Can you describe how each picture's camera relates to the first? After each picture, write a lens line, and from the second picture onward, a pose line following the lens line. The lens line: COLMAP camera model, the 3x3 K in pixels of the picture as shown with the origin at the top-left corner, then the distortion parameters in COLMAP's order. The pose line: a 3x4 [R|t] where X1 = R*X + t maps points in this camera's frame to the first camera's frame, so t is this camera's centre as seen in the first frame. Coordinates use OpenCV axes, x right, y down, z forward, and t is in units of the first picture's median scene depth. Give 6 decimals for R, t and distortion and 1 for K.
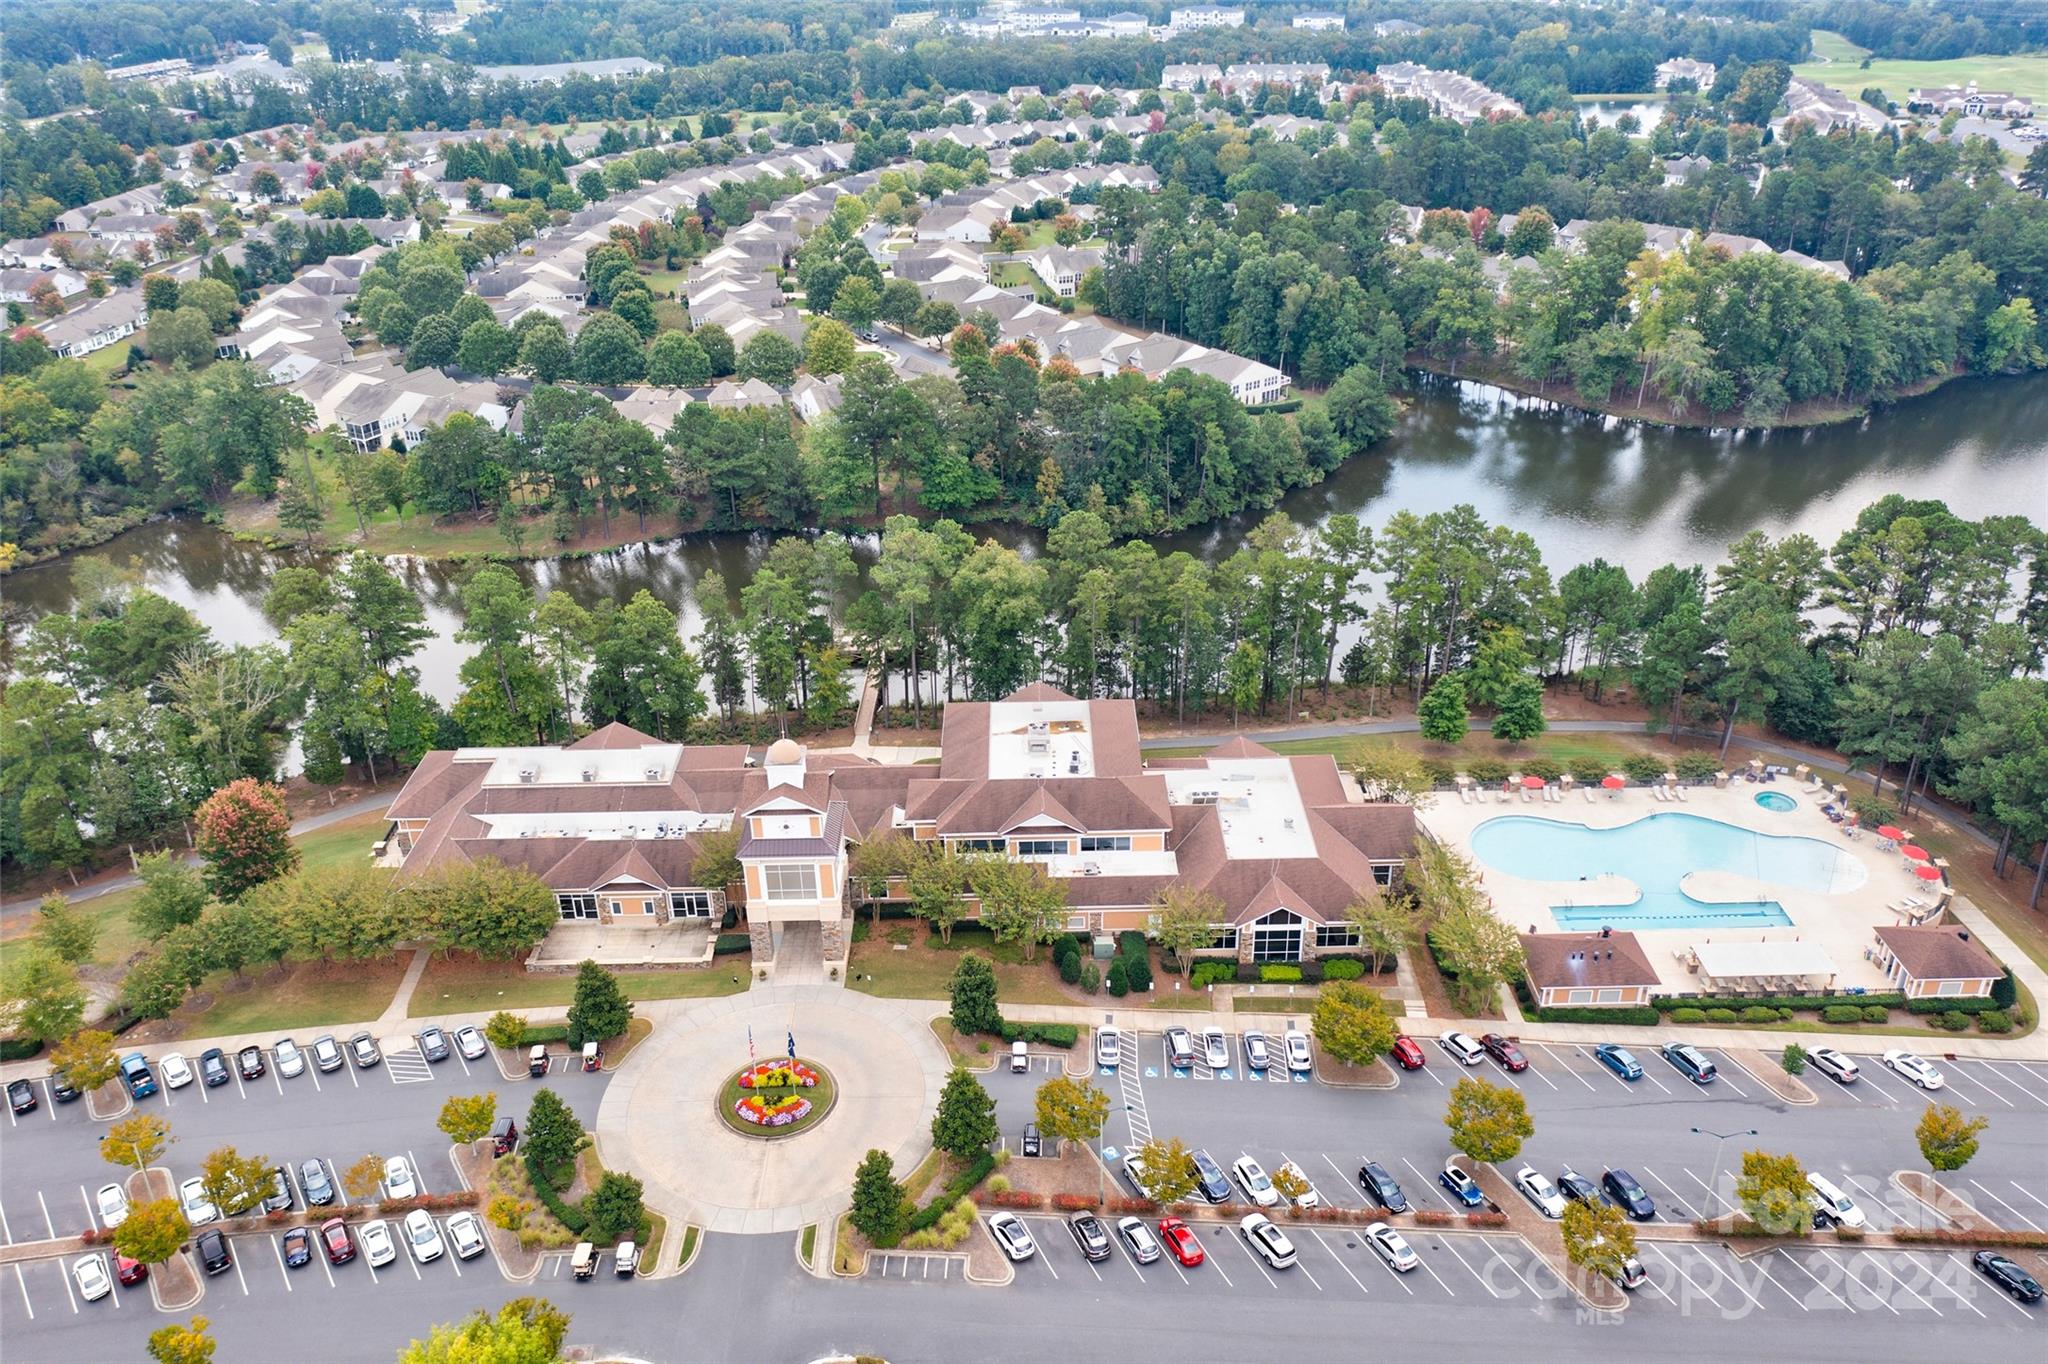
lens RADIAL K [[1603.6, 0, 1024.0], [0, 1603.6, 682.0], [0, 0, 1]] dist [-0.011875, -0.005589]
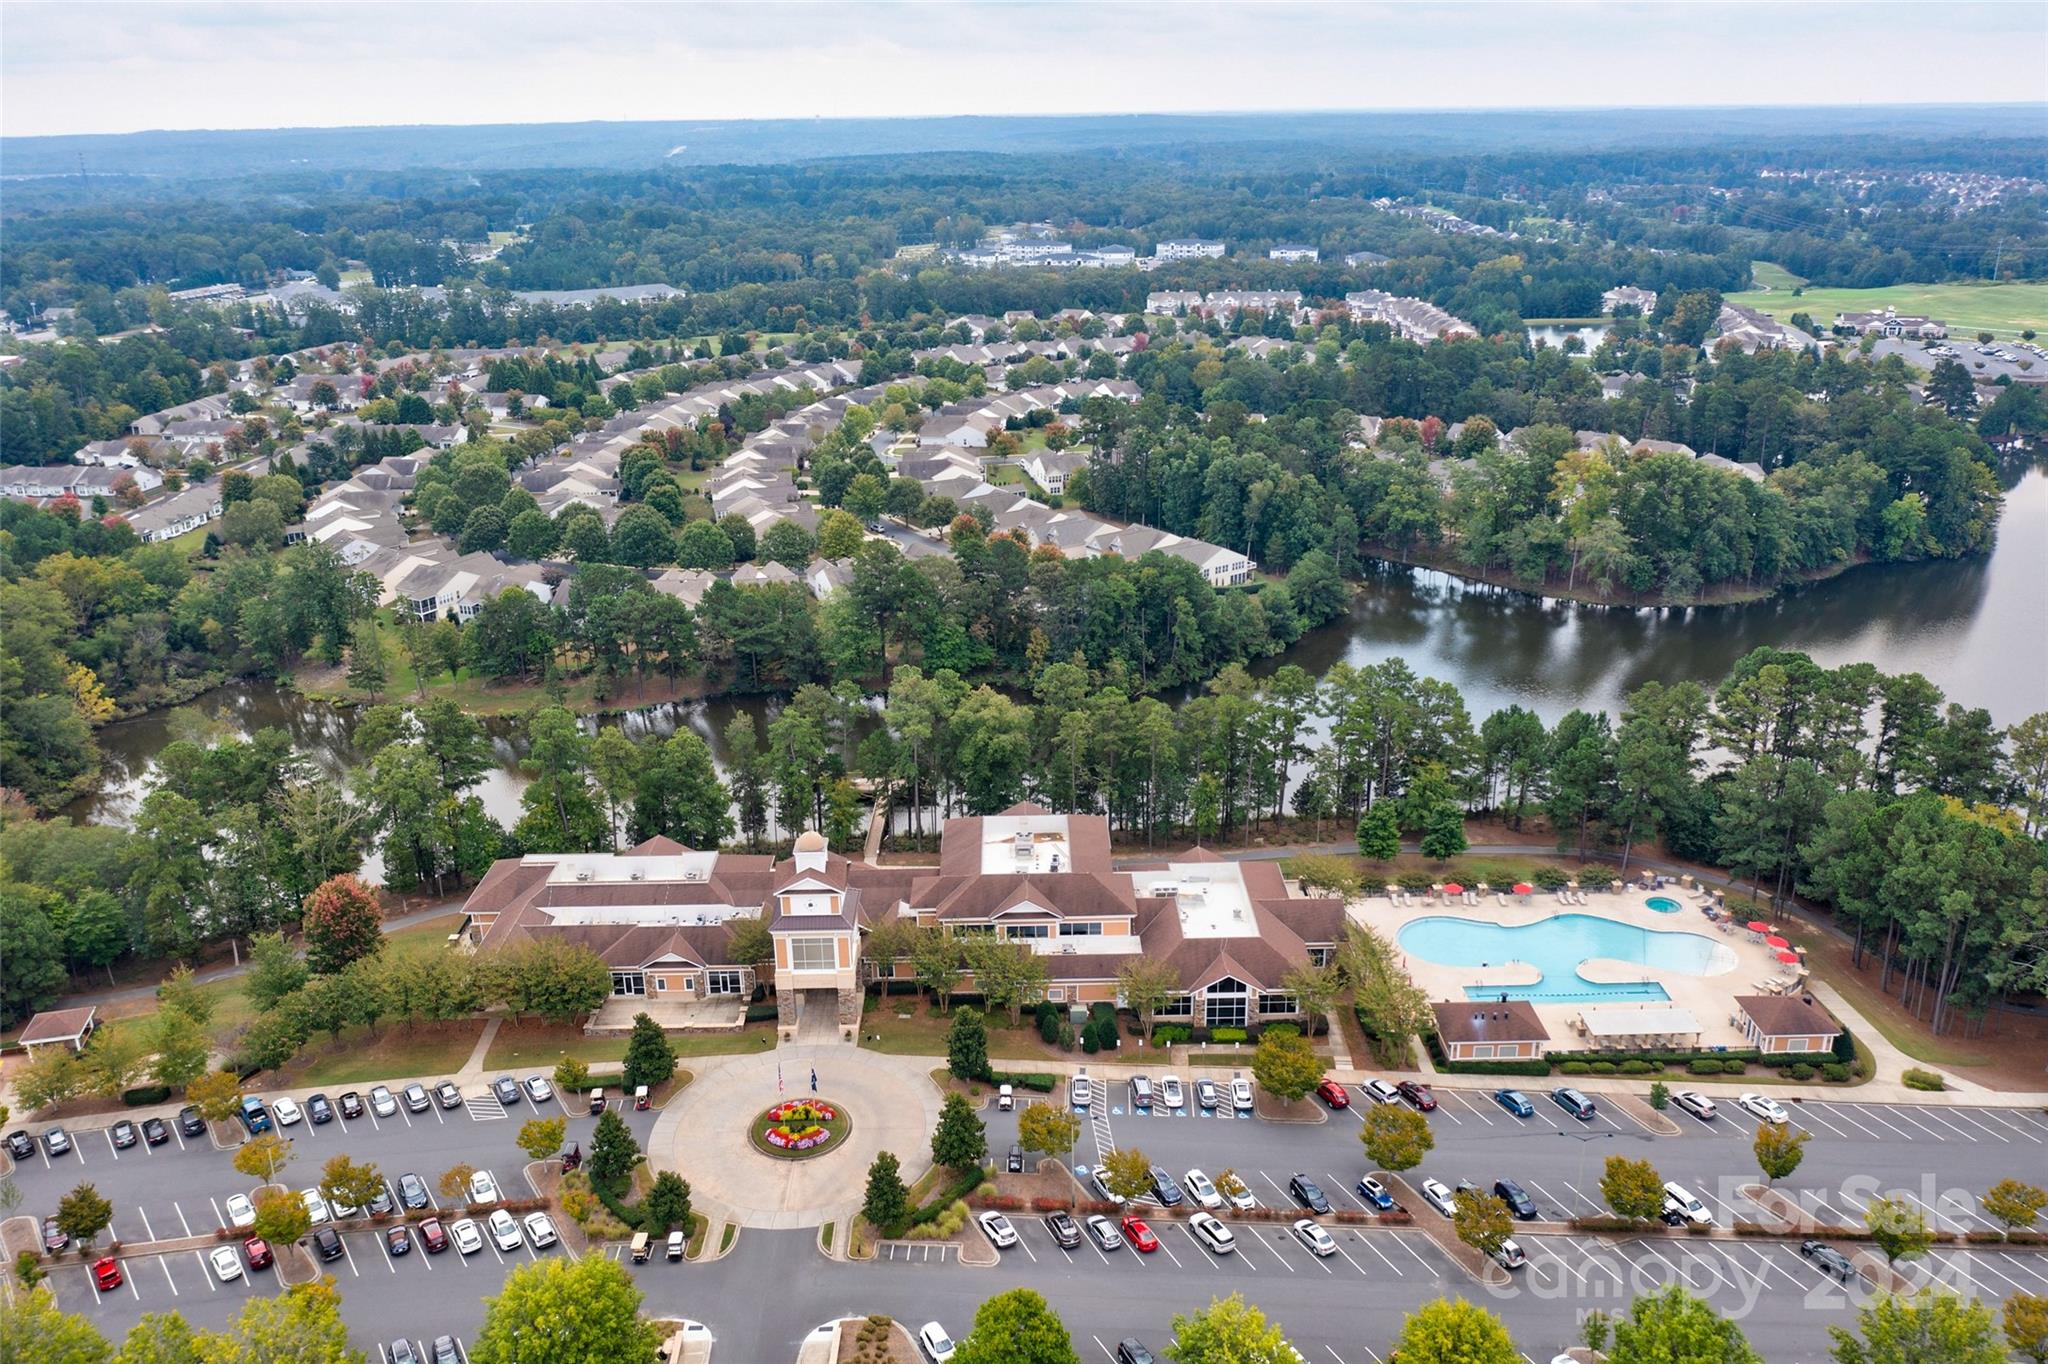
lens RADIAL K [[1603.6, 0, 1024.0], [0, 1603.6, 682.0], [0, 0, 1]] dist [-0.011875, -0.005589]
pose [[0.999996, 0.001717, 0.002379, 0.006141], [-0.001395, 0.991644, -0.128998, 0.070032], [-0.002581, 0.128994, 0.991642, -0.177672]]
